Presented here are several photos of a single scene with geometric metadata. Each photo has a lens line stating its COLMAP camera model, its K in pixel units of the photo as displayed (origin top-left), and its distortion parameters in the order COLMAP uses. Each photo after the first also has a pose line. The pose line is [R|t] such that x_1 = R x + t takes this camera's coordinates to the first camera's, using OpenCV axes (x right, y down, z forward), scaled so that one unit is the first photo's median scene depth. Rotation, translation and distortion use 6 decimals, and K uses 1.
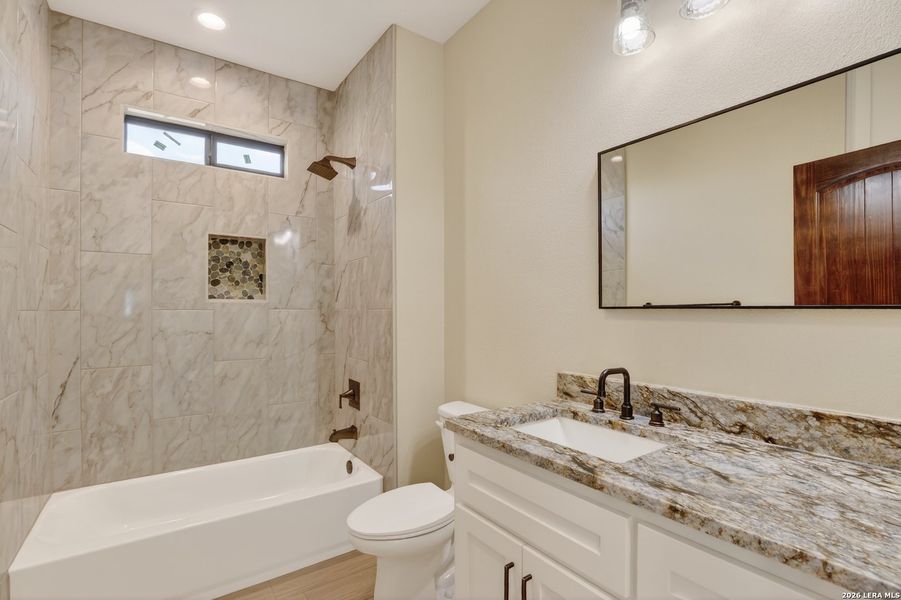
lens RADIAL K [[456.7, 0, 451.9], [0, 456.7, 302.2], [0, 0, 1]] dist [-0.024815, -0.000006]
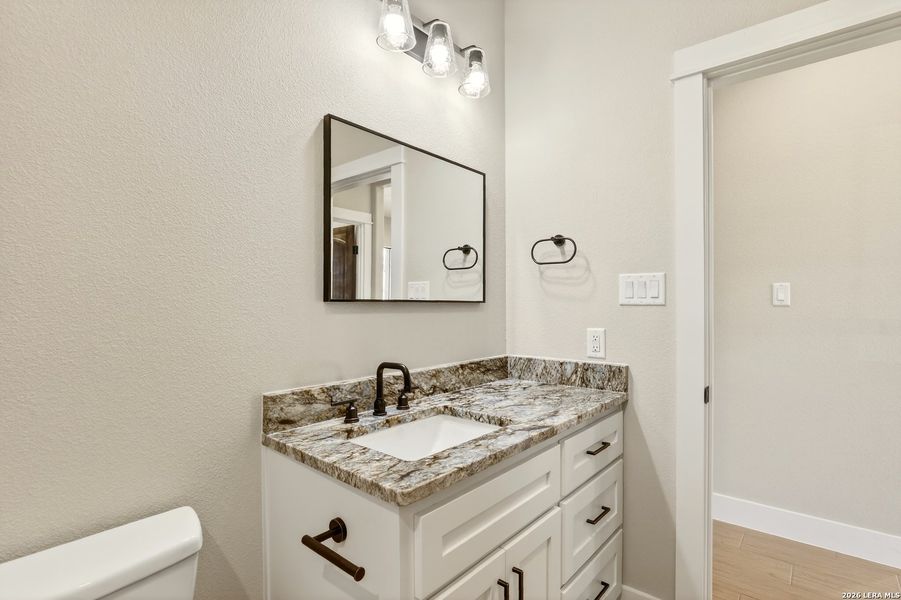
lens RADIAL K [[456.7, 0, 451.9], [0, 456.7, 302.2], [0, 0, 1]] dist [-0.024815, -0.000006]
pose [[-0.295295, 0.010127, 0.955352, -0.683353], [-0.008969, 0.999870, -0.013371, 0.031987], [-0.955364, -0.012517, -0.295166, 1.318611]]
